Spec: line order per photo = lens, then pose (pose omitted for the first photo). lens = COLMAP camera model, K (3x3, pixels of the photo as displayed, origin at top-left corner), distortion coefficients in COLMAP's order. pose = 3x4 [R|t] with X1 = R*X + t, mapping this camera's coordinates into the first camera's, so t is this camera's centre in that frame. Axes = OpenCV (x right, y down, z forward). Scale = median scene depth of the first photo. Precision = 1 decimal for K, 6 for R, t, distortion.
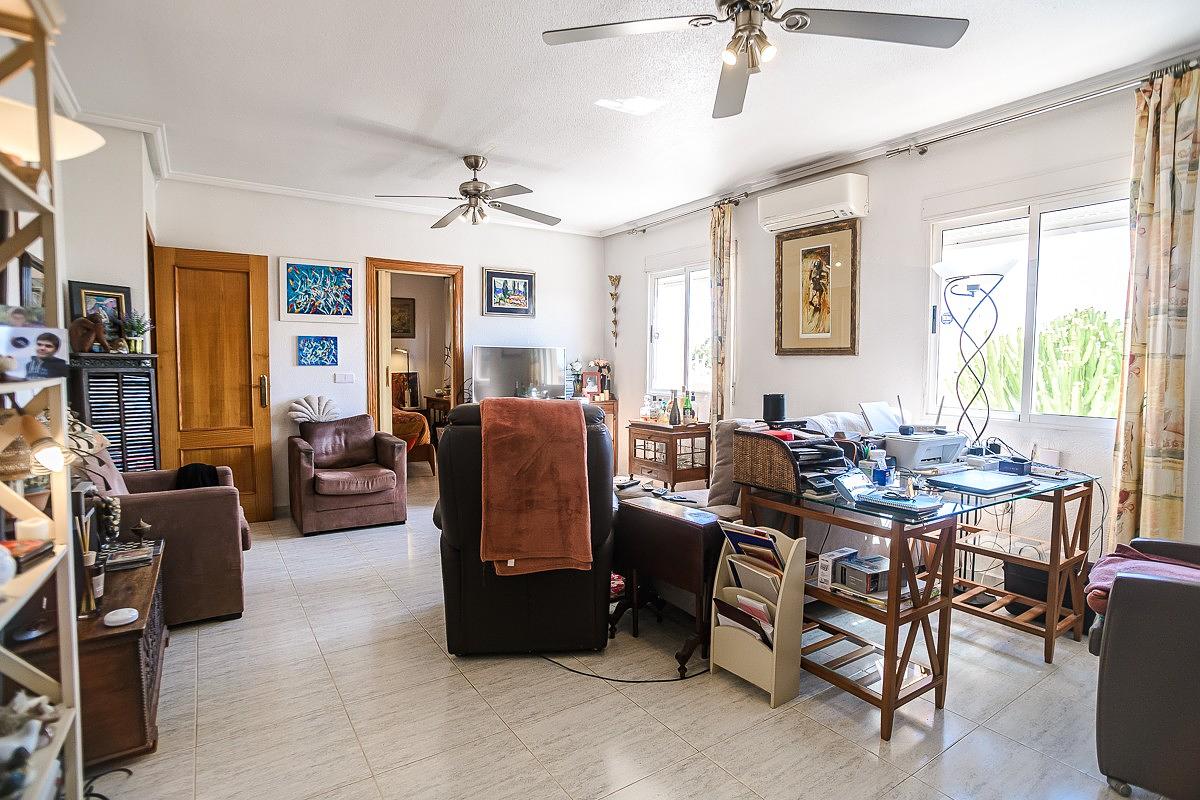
lens RADIAL K [[581.6, 0, 598.8], [0, 581.6, 395.3], [0, 0, 1]] dist [-0.000016, 0.000035]
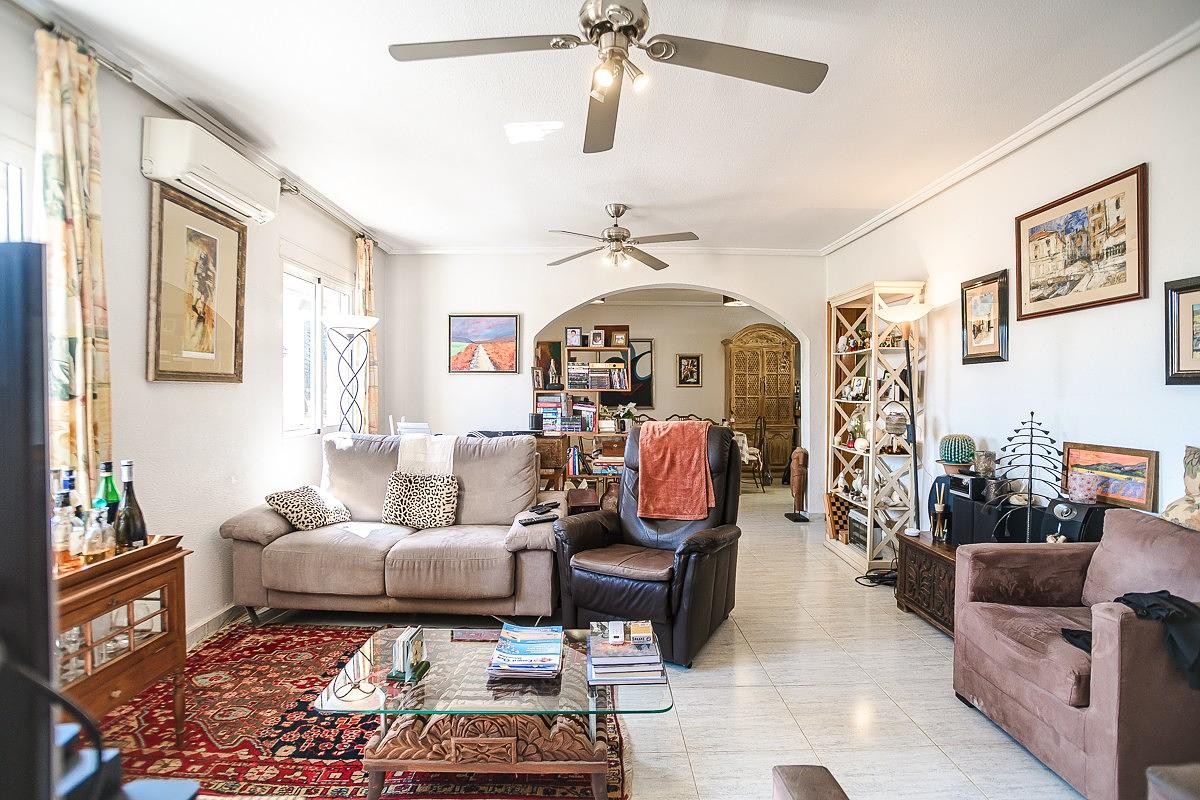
lens RADIAL K [[581.6, 0, 598.1], [0, 581.6, 394.5], [0, 0, 1]] dist [-0.000016, 0.000035]
pose [[-0.837537, -0.013179, 0.546221, -0.435840], [0.024645, 0.997780, 0.061863, -0.087411], [-0.545824, 0.065274, -0.835353, 1.351626]]
